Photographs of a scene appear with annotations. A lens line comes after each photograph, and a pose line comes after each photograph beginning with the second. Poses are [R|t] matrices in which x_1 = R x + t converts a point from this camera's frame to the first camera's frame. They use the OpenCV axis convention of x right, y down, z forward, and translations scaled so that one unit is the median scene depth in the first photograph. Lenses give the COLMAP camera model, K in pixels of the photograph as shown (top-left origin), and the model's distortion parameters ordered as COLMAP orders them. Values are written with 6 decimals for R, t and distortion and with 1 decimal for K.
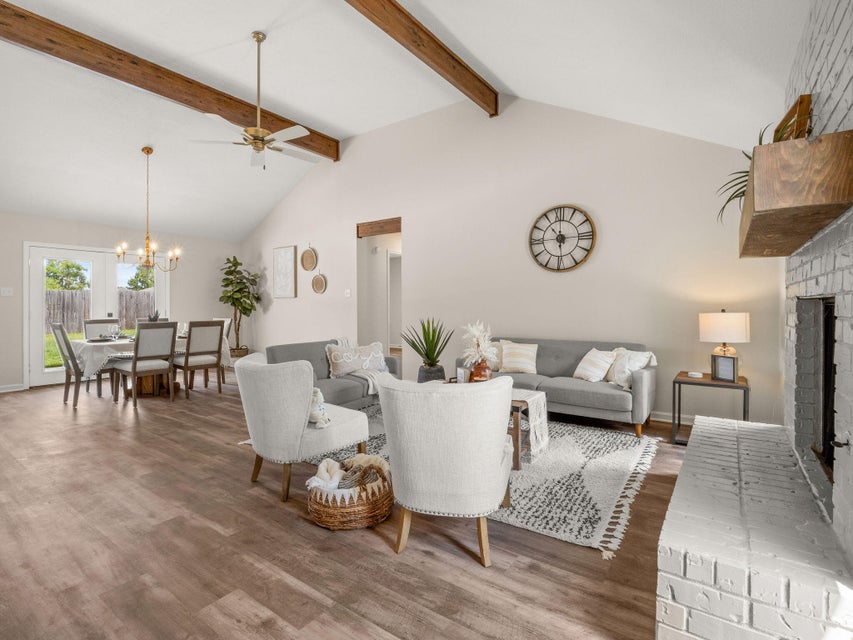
lens RADIAL K [[420.3, 0, 428.7], [0, 420.3, 315.0], [0, 0, 1]] dist [-0.002803, -0.000637]
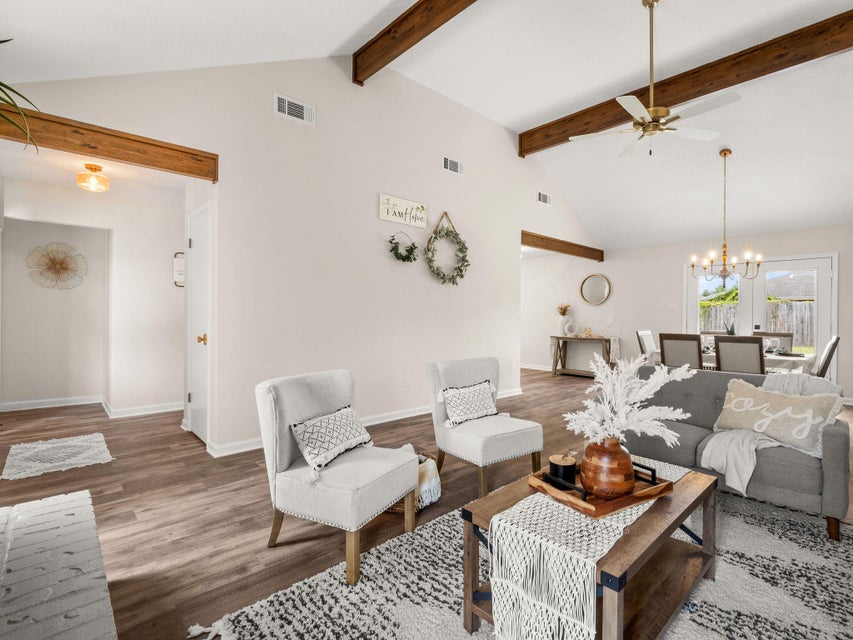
lens RADIAL K [[420.3, 0, 428.7], [0, 420.3, 315.0], [0, 0, 1]] dist [-0.002803, -0.000637]
pose [[-0.219283, -0.003631, -0.975655, 1.212489], [-0.027236, 0.999626, 0.002401, -0.036690], [0.975281, 0.027100, -0.219300, 1.741839]]
